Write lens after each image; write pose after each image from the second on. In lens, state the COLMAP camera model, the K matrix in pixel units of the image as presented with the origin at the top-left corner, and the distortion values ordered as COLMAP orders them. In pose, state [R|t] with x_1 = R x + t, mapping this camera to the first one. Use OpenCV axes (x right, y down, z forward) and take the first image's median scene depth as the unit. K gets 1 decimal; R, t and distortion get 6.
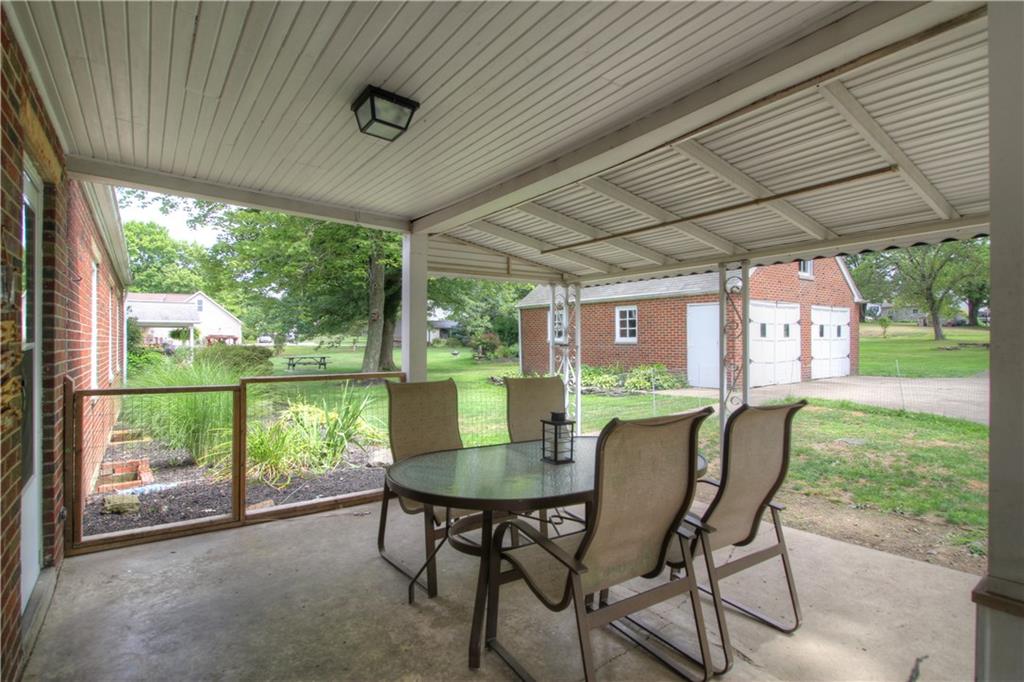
lens RADIAL K [[512.9, 0, 514.1], [0, 512.9, 343.4], [0, 0, 1]] dist [0.003243, -0.001671]
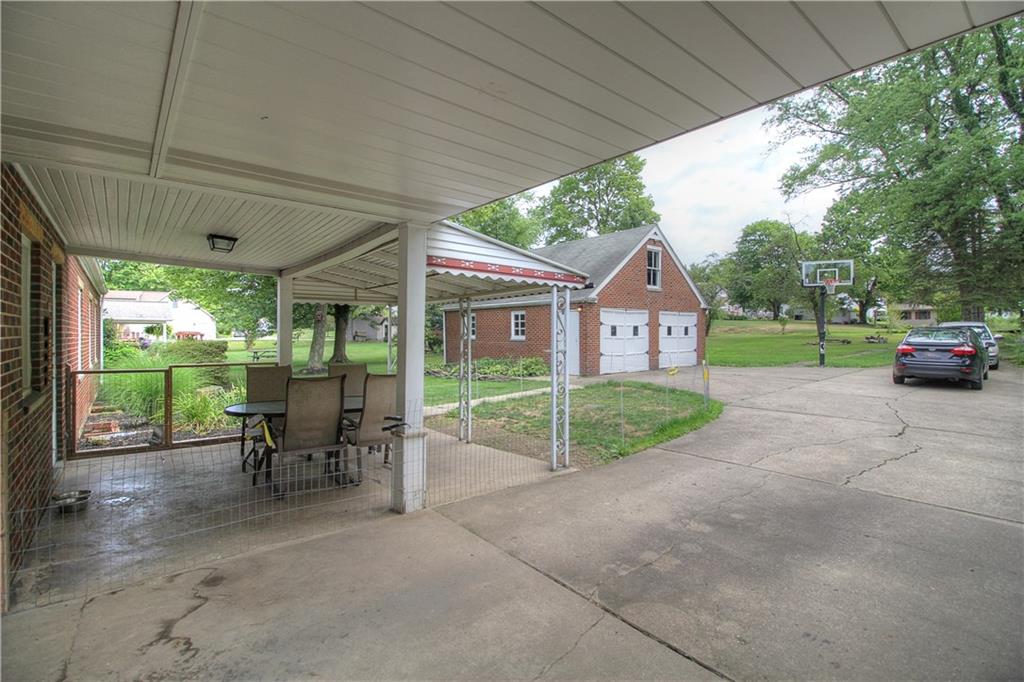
lens RADIAL K [[468.6, 0, 507.6], [0, 468.6, 341.9], [0, 0, 1]] dist [0.000691, -0.006481]
pose [[0.997839, 0.000976, 0.065703, 0.124118], [-0.001529, 0.999964, 0.008369, -0.006147], [-0.065692, -0.008451, 0.997804, -0.160723]]
